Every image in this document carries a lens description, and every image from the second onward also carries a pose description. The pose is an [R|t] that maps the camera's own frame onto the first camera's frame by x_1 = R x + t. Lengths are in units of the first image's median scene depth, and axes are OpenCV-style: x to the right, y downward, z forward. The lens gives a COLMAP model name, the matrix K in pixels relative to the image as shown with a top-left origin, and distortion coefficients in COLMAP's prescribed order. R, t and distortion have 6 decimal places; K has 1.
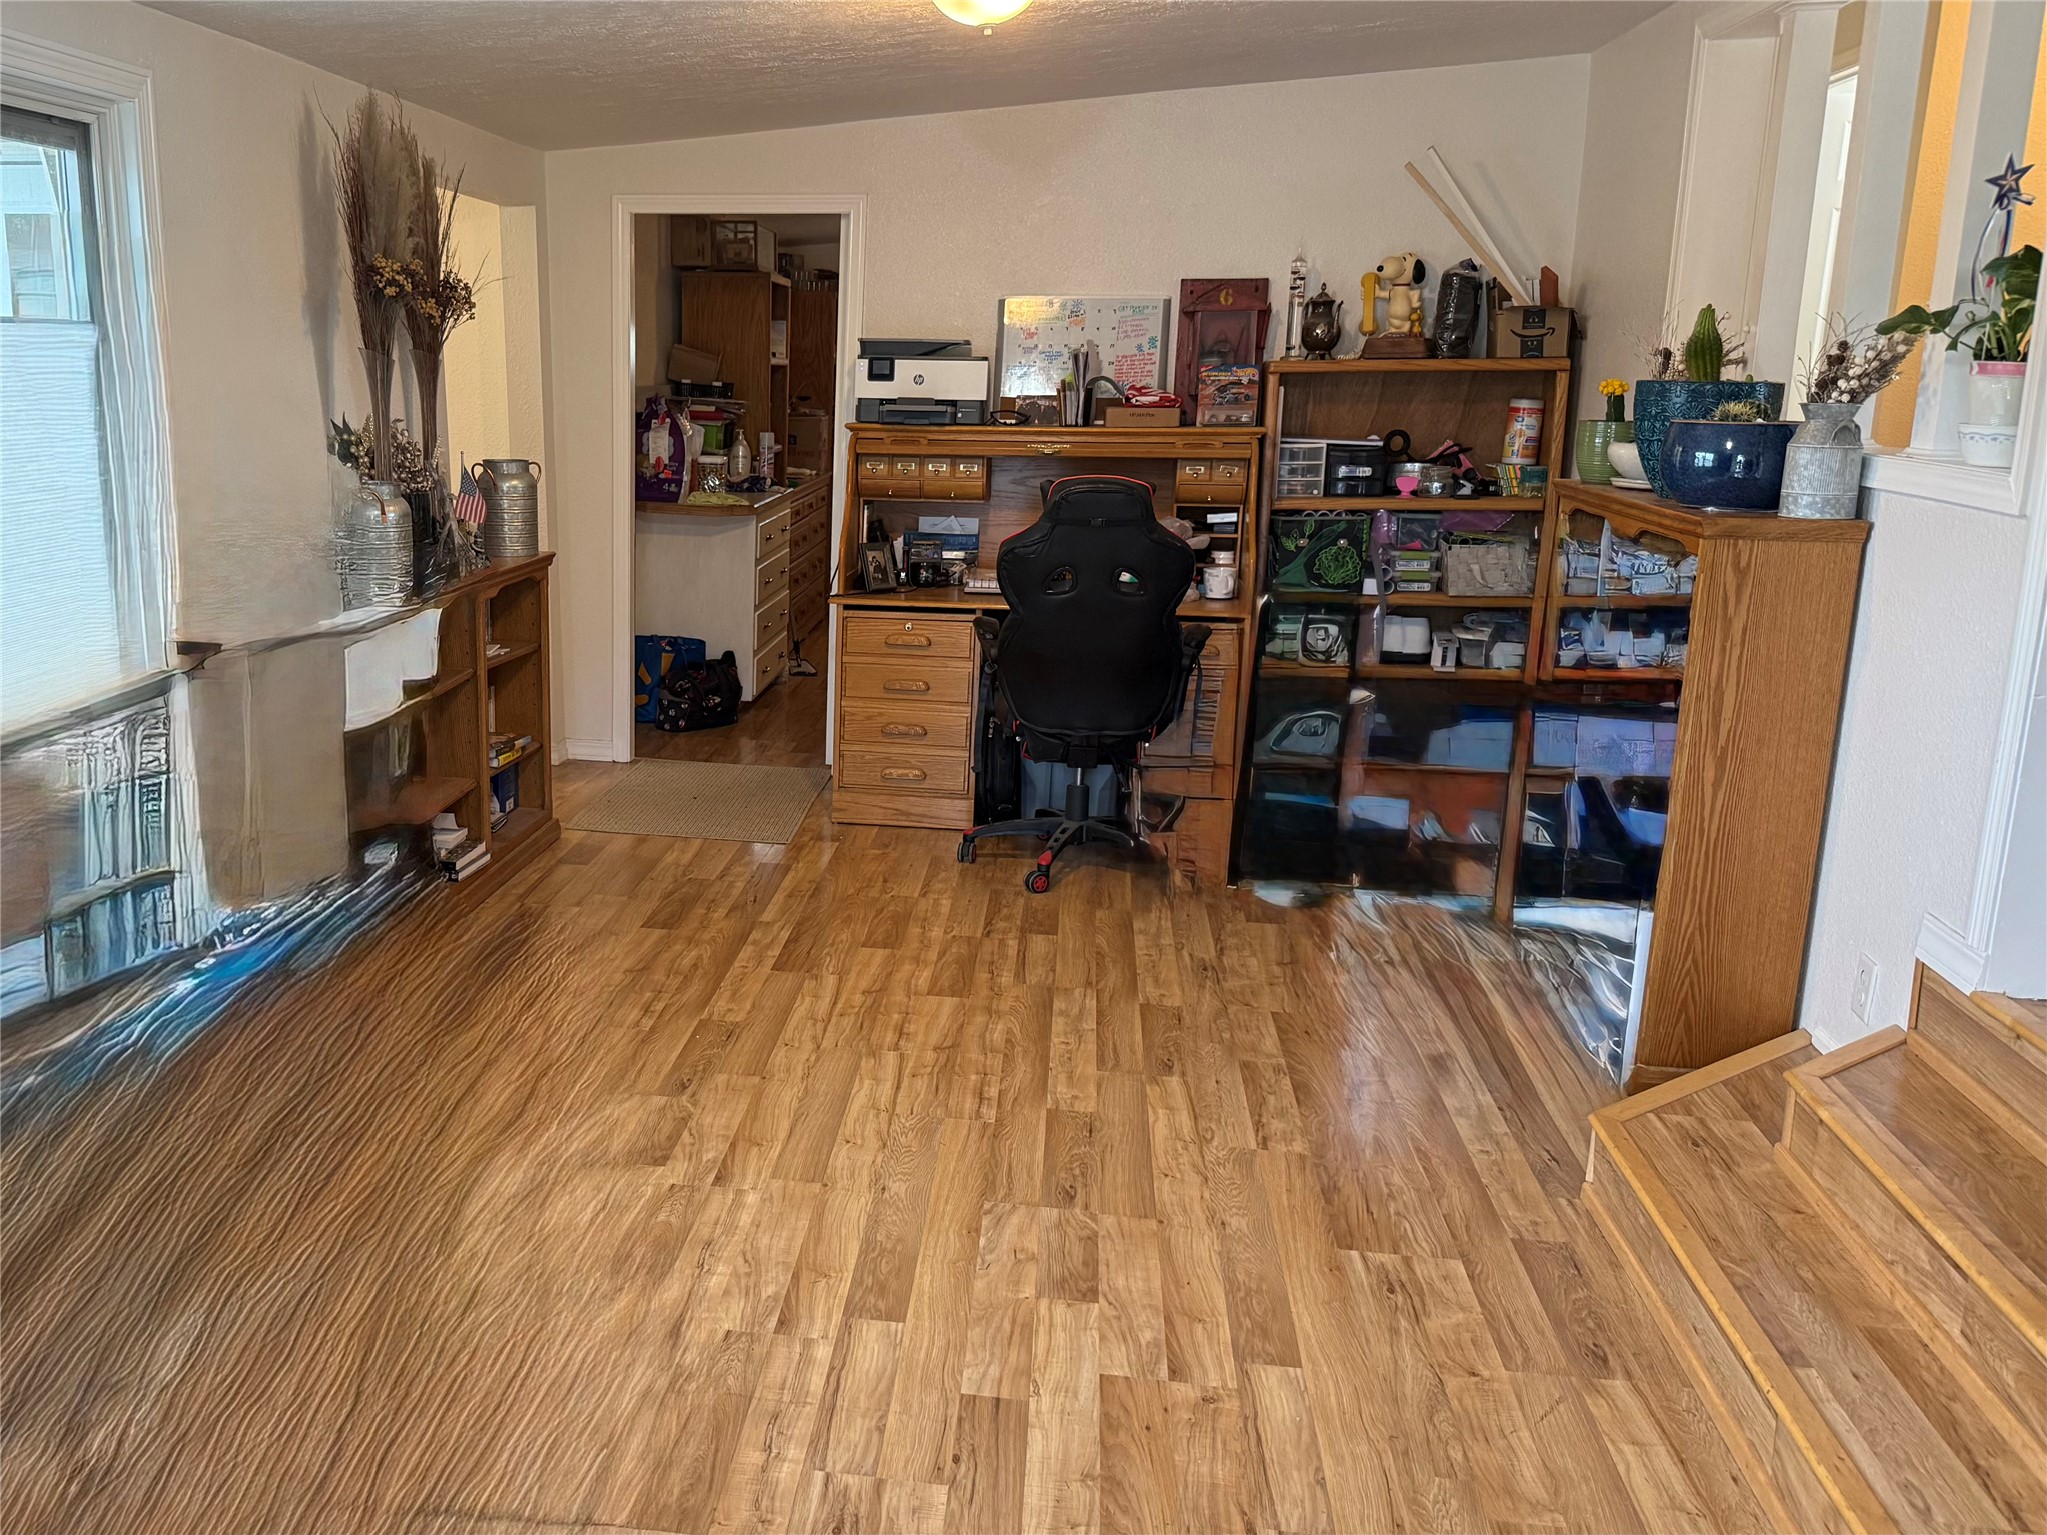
lens RADIAL K [[1811.2, 0, 1023.5], [0, 1811.2, 767.5], [0, 0, 1]] dist [0.178554, -0.000733]
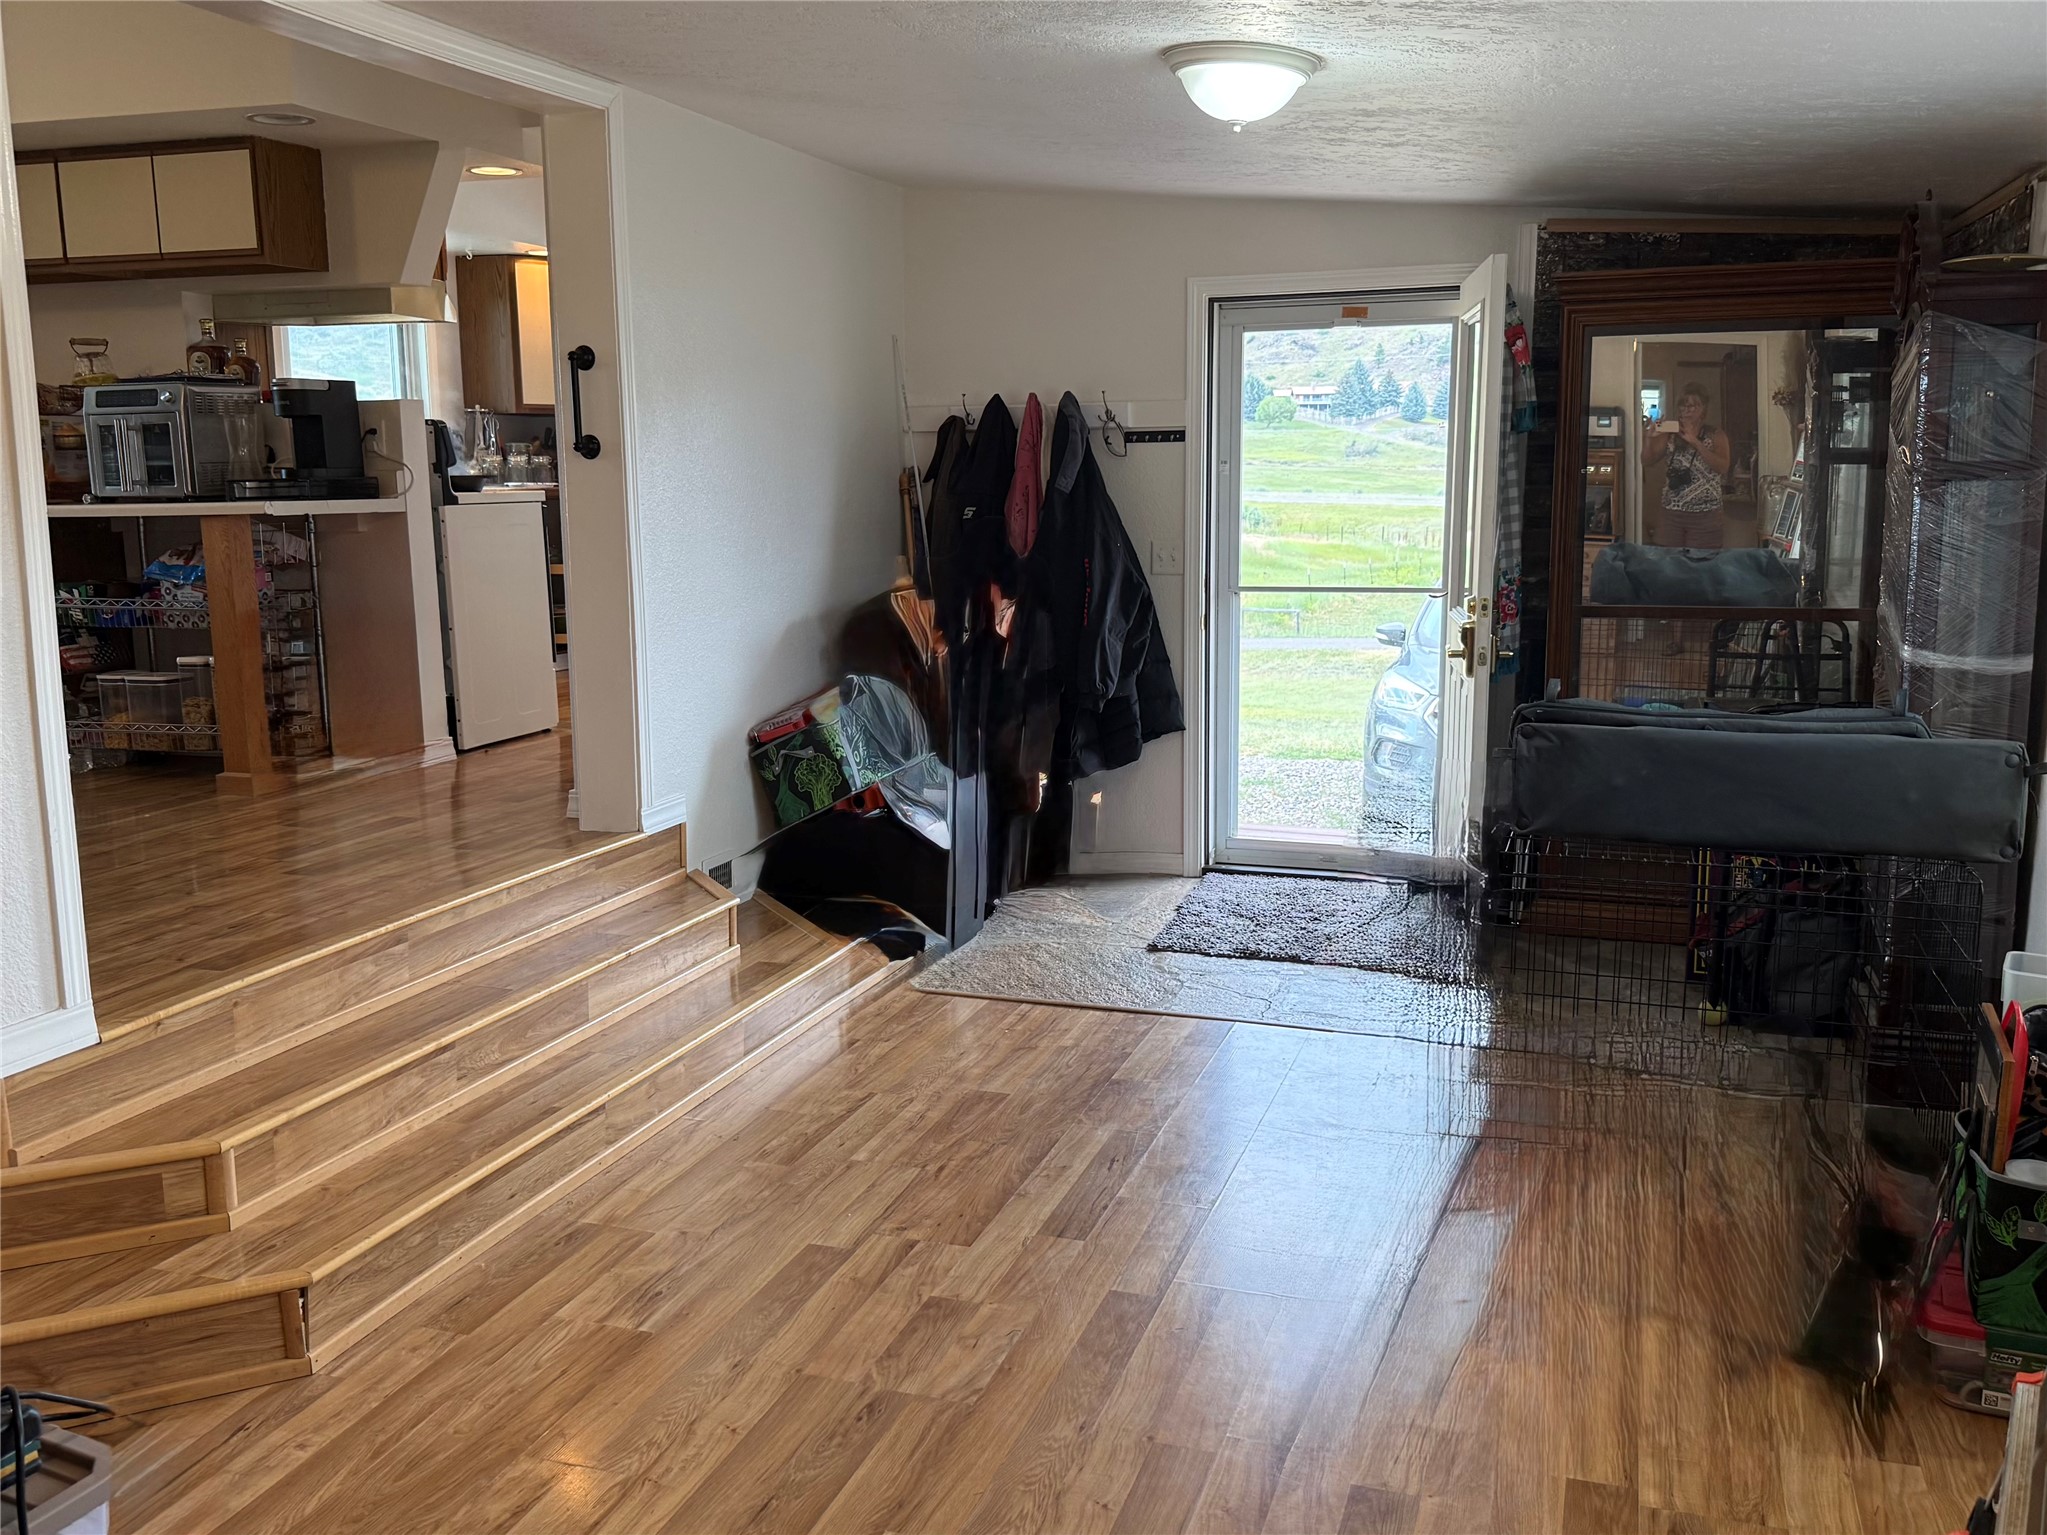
lens RADIAL K [[1811.2, 0, 1023.5], [0, 1811.2, 767.5], [0, 0, 1]] dist [0.178554, -0.000733]
pose [[-0.957775, -0.065925, 0.279858, -0.305744], [0.048225, 0.922734, 0.382408, -0.429066], [-0.283444, 0.379758, -0.880593, 1.860674]]
